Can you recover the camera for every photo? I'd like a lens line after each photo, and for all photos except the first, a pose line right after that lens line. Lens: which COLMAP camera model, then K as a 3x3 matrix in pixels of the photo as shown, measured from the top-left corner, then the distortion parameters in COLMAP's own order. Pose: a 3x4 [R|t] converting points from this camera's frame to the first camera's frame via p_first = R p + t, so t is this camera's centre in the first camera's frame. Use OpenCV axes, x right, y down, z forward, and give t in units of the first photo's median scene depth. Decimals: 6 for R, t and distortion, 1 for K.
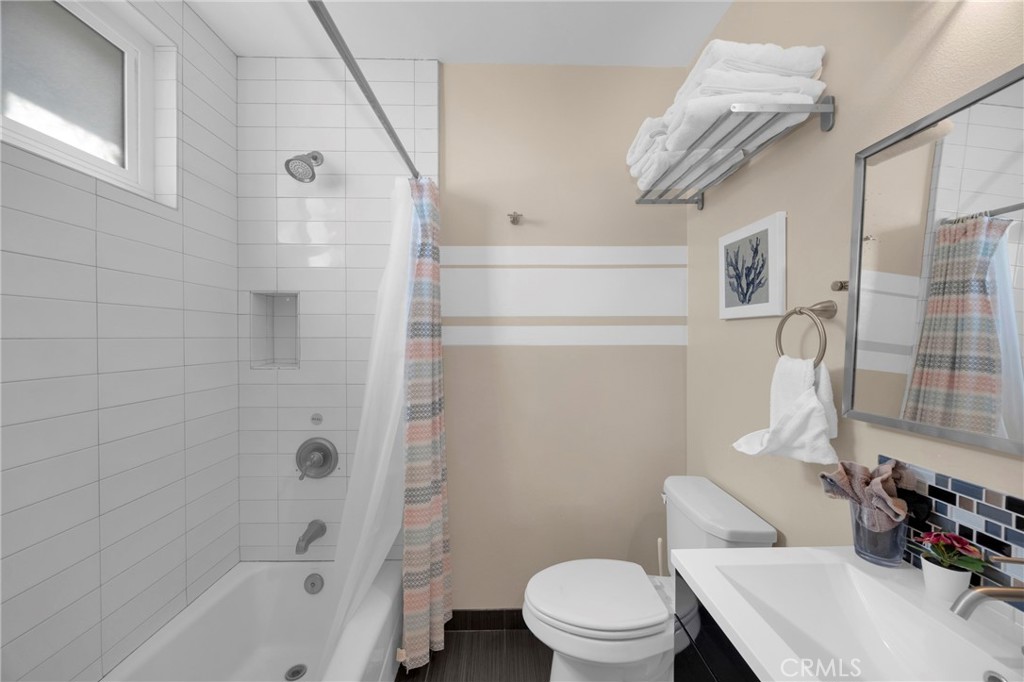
lens RADIAL K [[382.1, 0, 511.1], [0, 382.1, 341.4], [0, 0, 1]] dist [-0.001560, -0.000024]
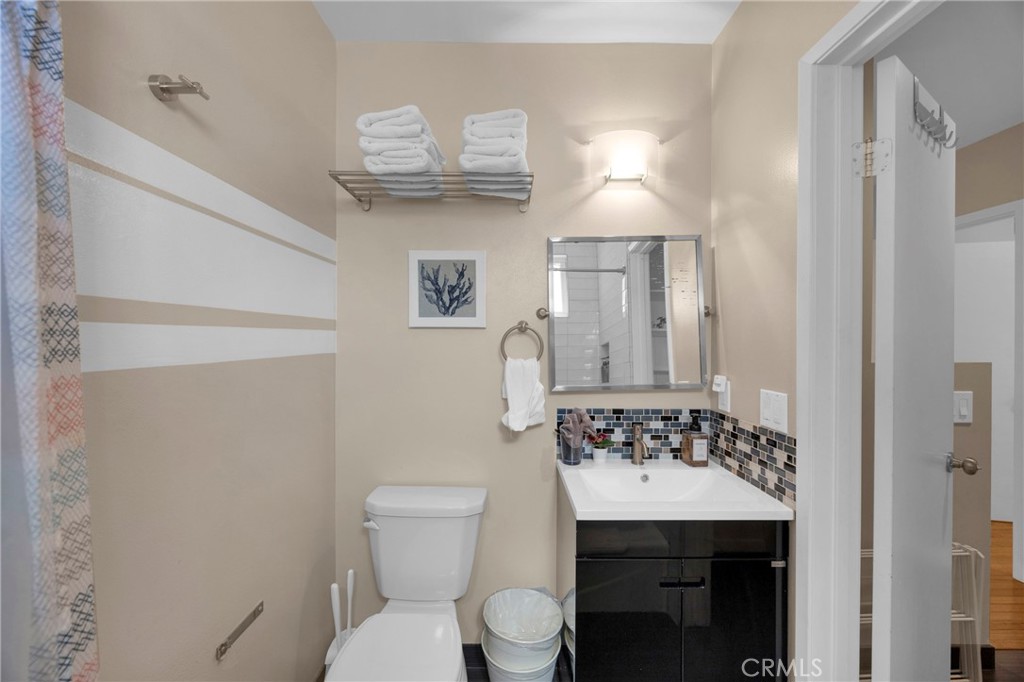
lens RADIAL K [[382.1, 0, 510.9], [0, 382.1, 339.6], [0, 0, 1]] dist [-0.001560, -0.000024]
pose [[0.028393, -0.004461, 0.999587, -0.566296], [0.010550, 0.999936, 0.004163, -0.027063], [-0.999541, 0.010427, 0.028438, 0.769816]]
